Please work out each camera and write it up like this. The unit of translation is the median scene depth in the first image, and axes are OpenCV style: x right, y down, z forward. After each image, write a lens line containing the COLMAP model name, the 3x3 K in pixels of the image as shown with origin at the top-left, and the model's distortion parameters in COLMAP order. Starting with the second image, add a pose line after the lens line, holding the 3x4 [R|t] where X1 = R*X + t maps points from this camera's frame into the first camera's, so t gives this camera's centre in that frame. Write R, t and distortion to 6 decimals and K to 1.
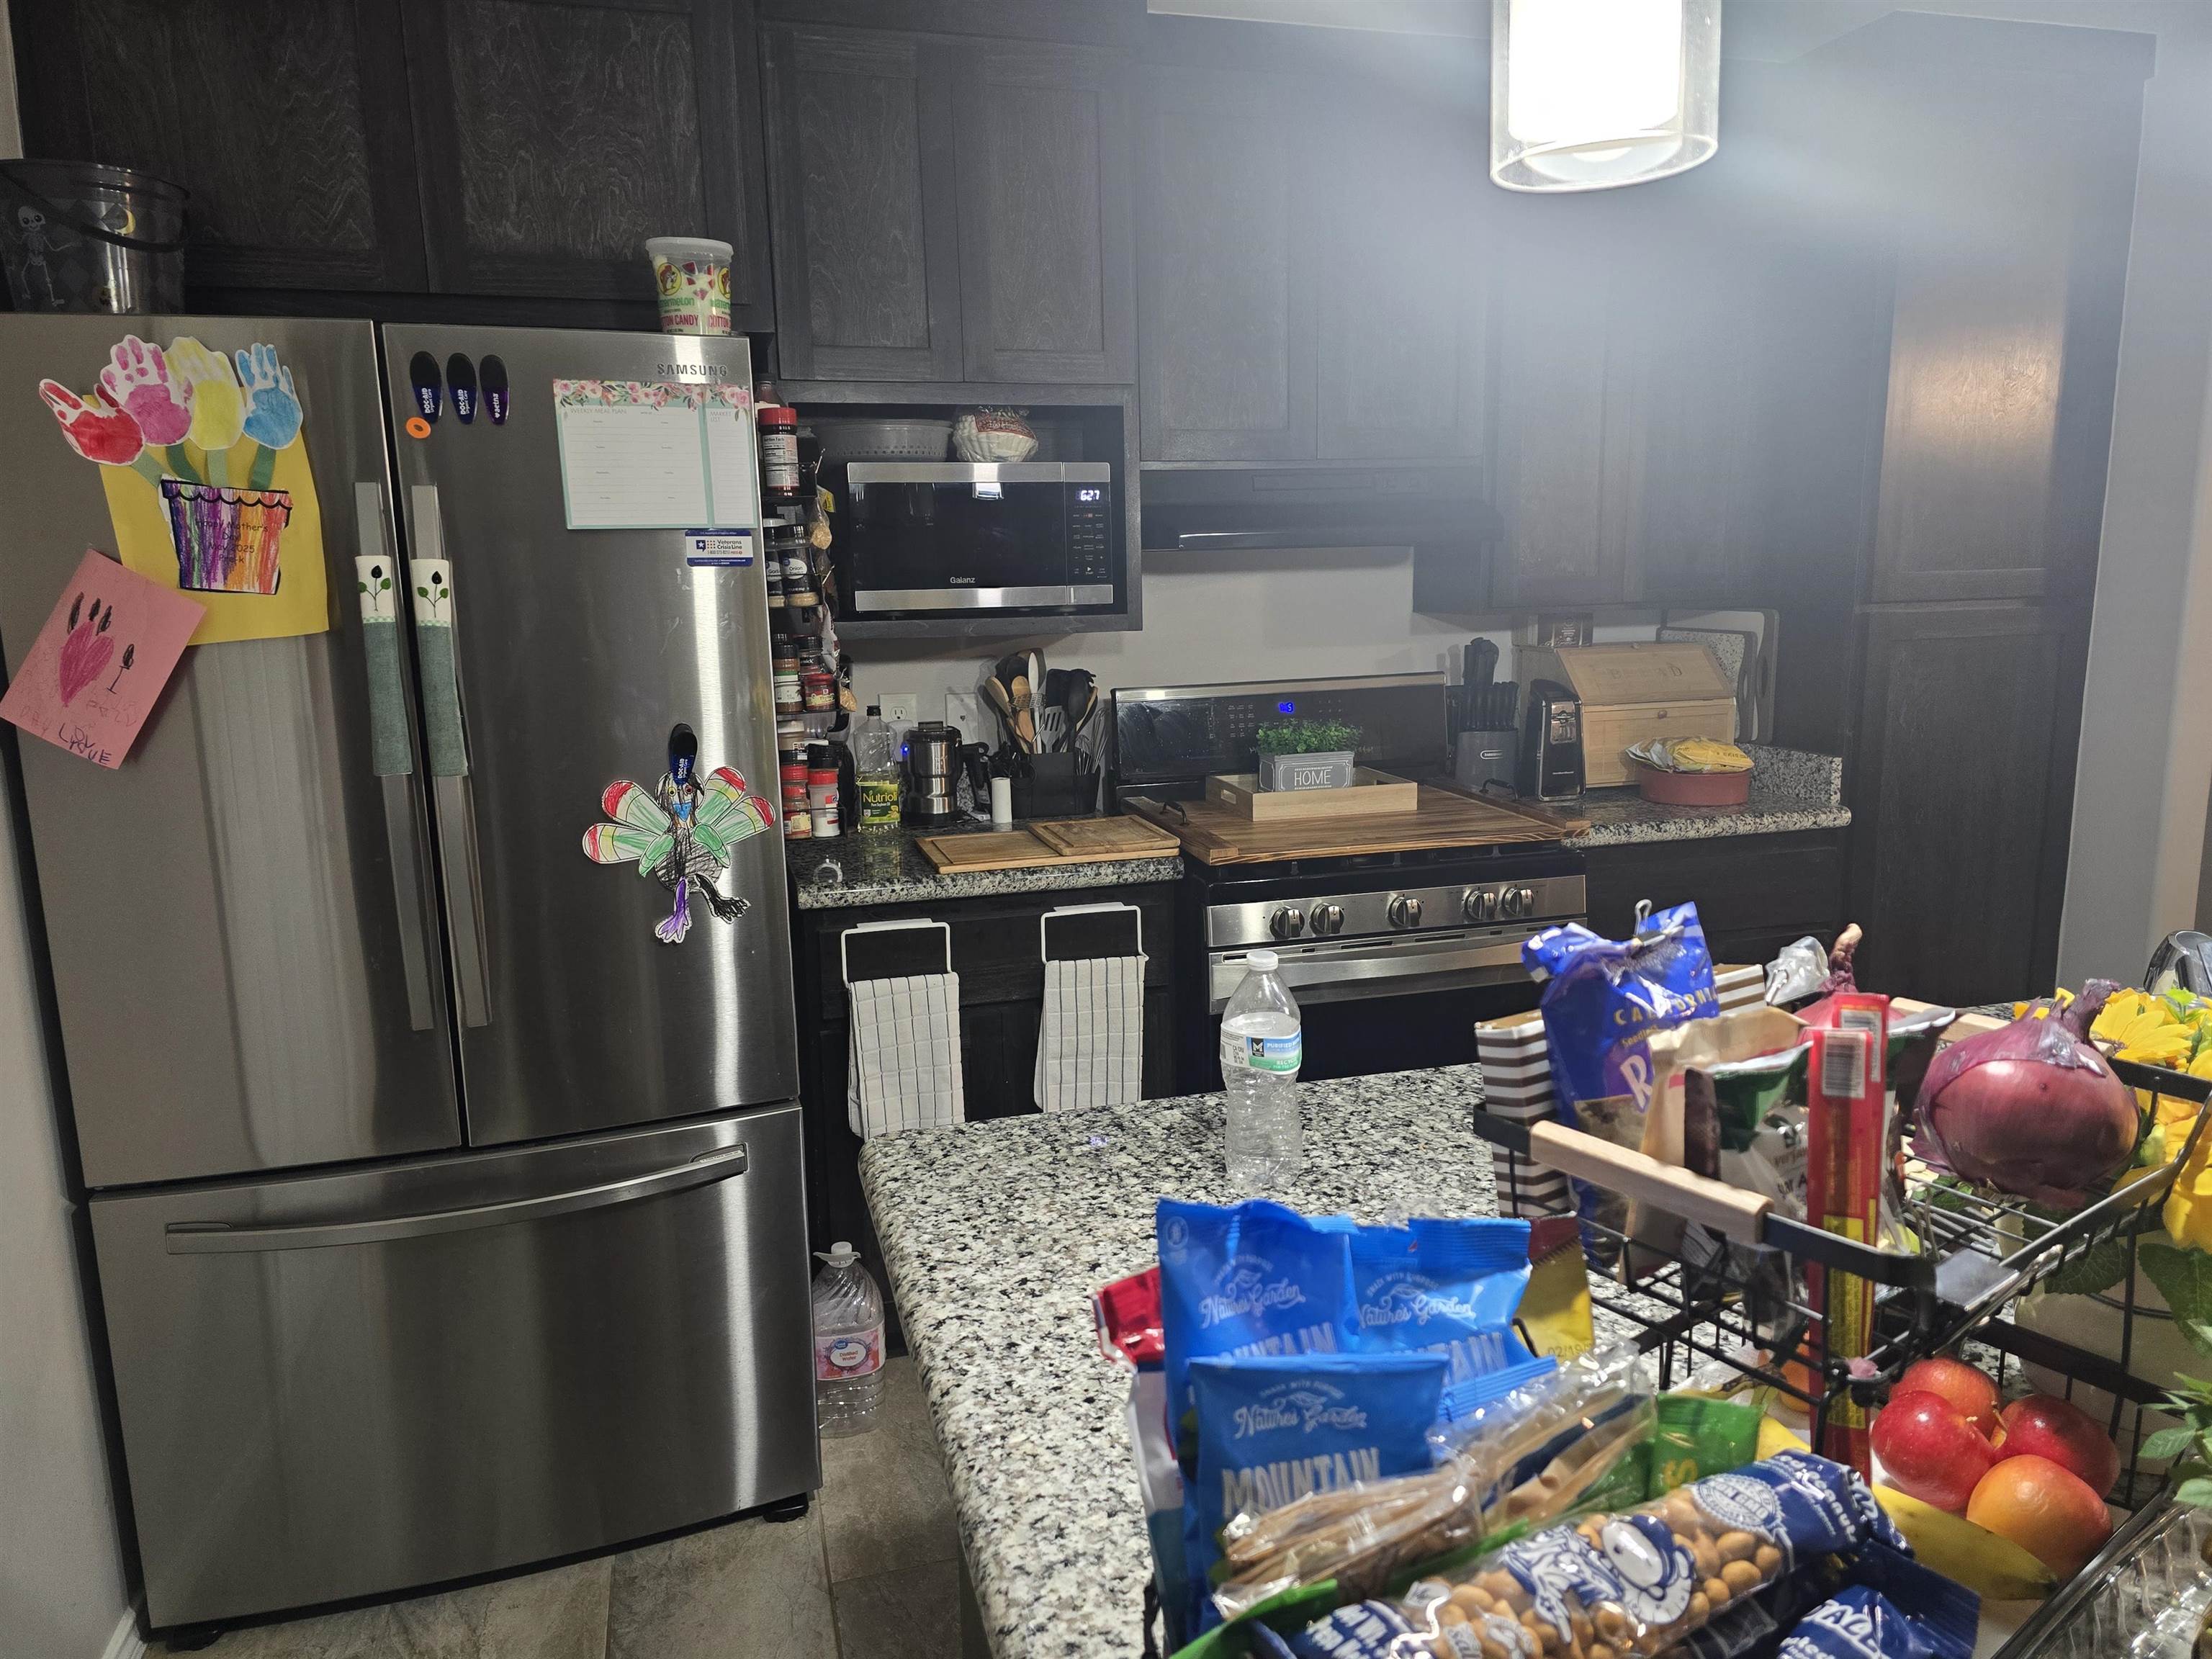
lens RADIAL K [[1500.4, 0, 1153.5], [0, 1500.4, 821.8], [0, 0, 1]] dist [0.124399, -0.154513]
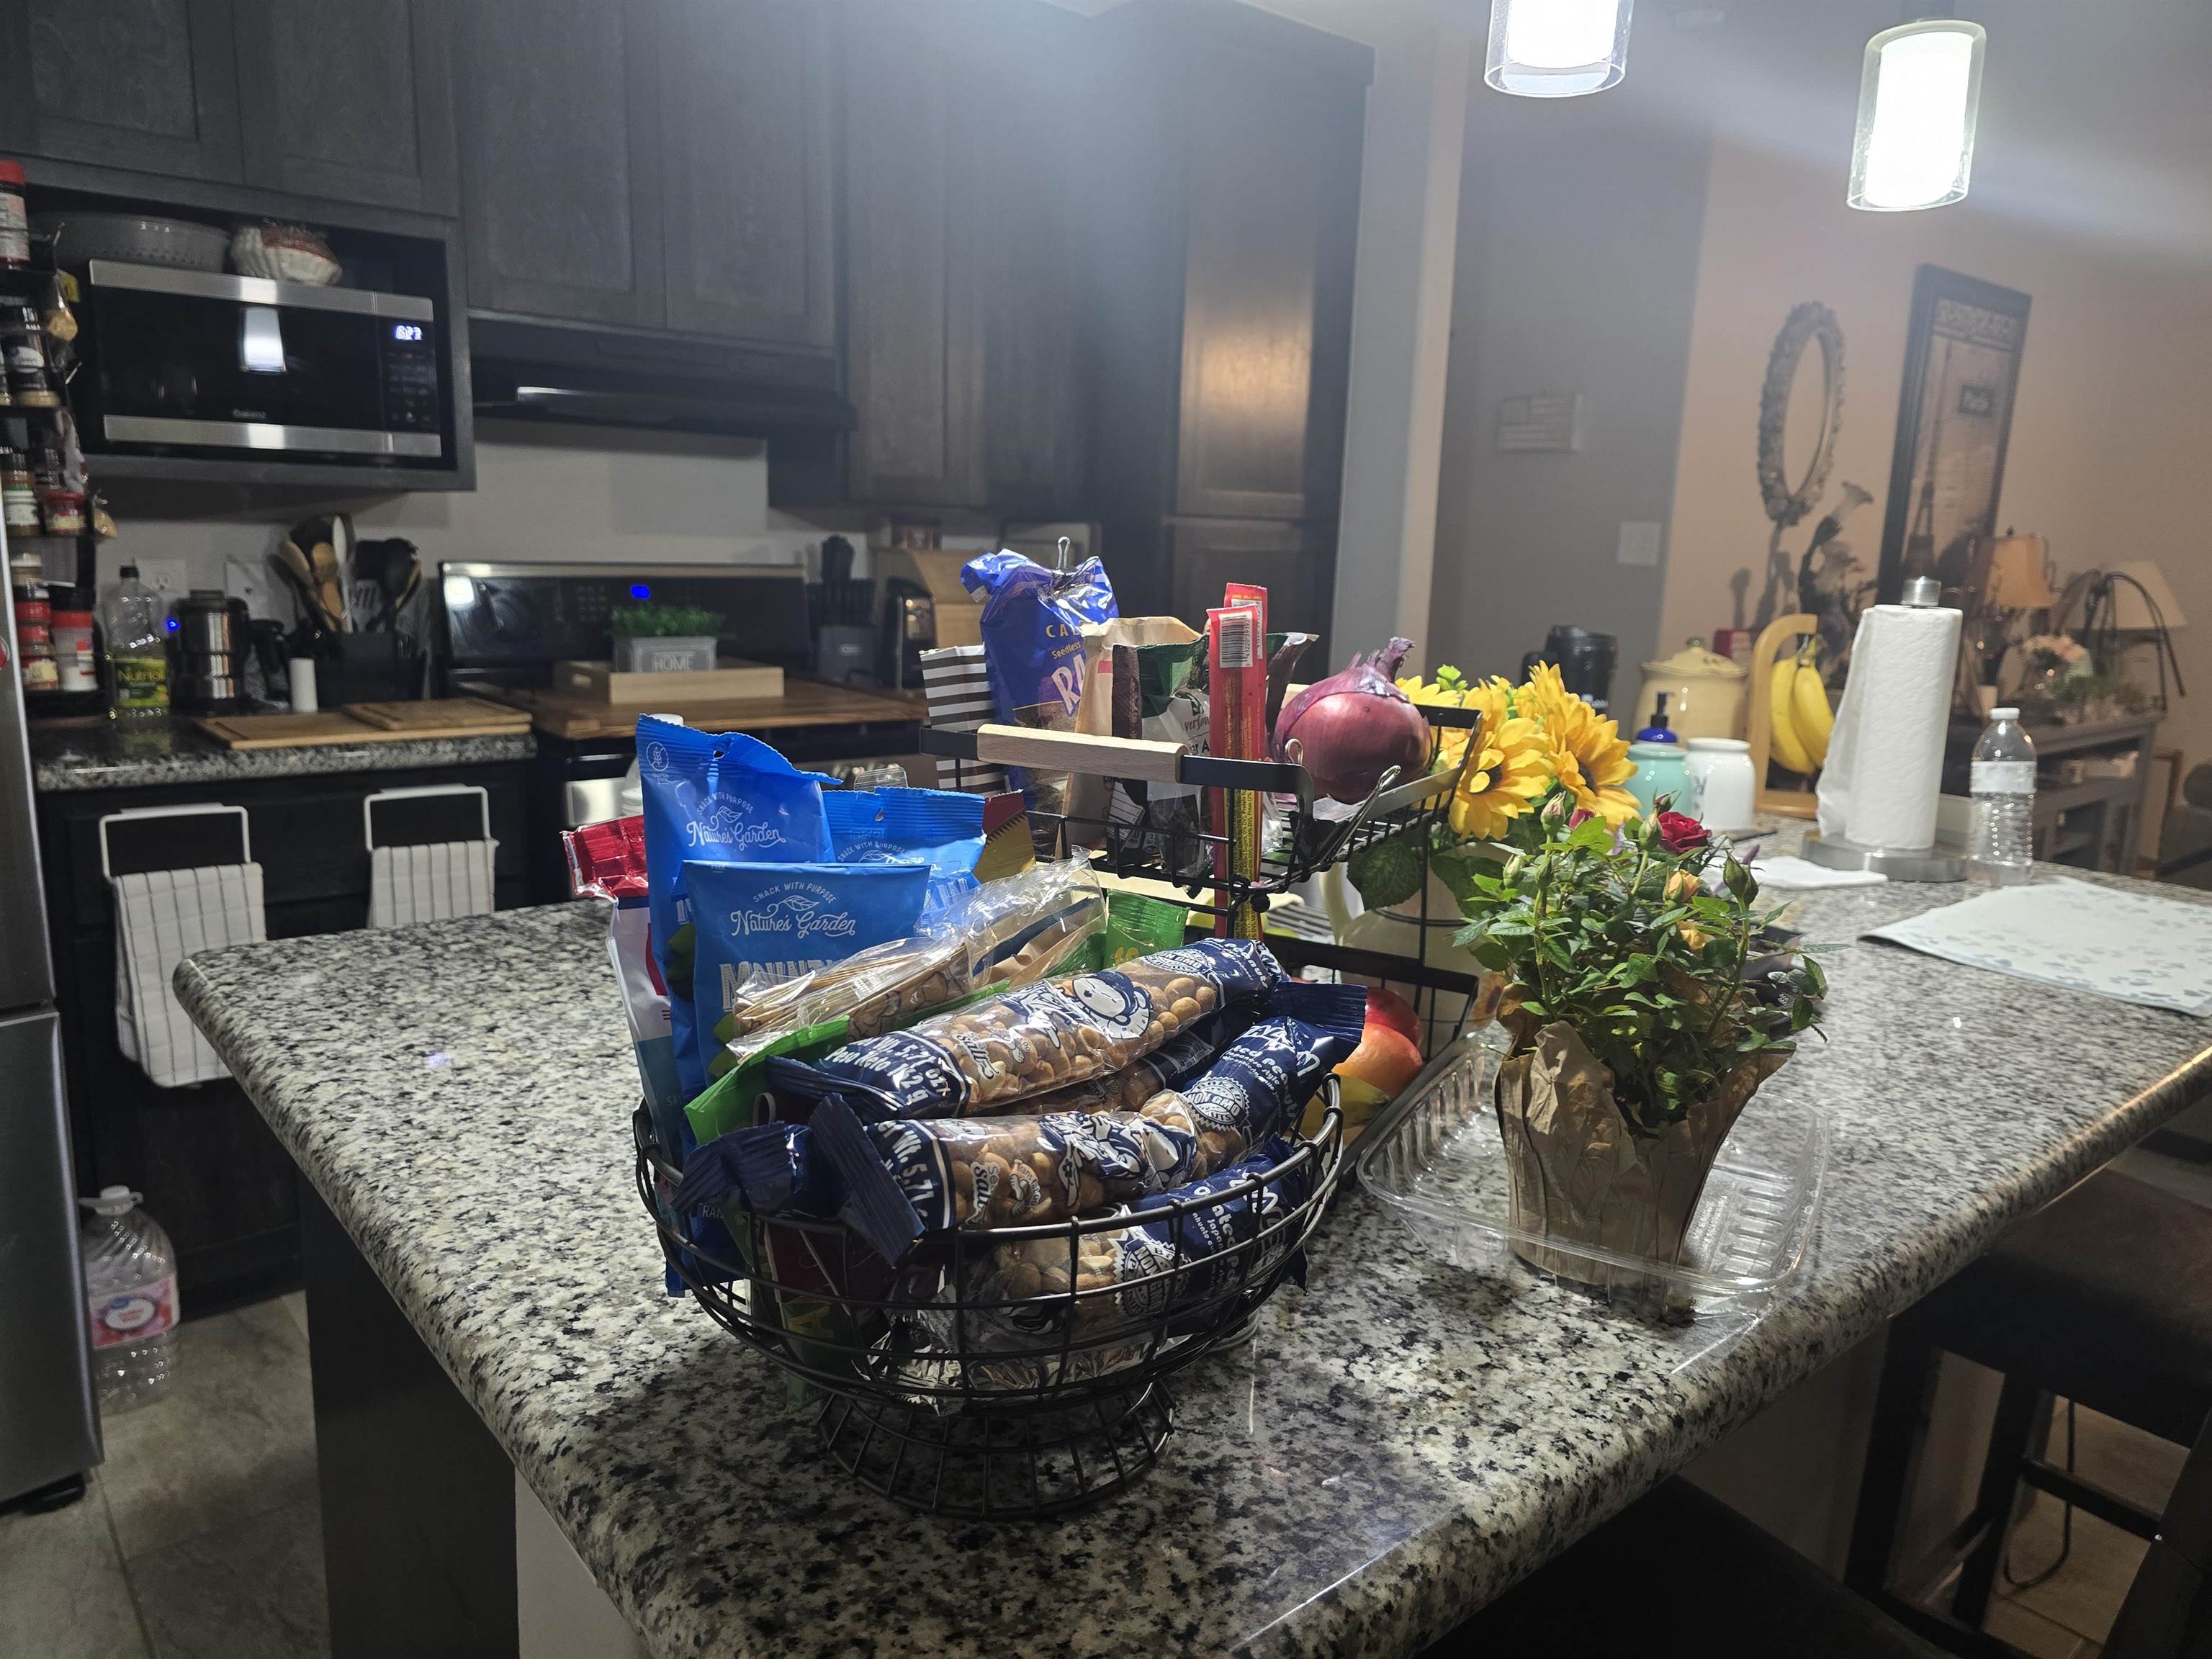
lens RADIAL K [[1491.1, 0, 1128.2], [0, 1491.1, 805.6], [0, 0, 1]] dist [0.050367, -0.045072]
pose [[0.913892, -0.030542, 0.404806, -0.043418], [0.027680, 0.999533, 0.012921, 0.129846], [-0.405012, -0.000604, 0.914311, -0.003835]]
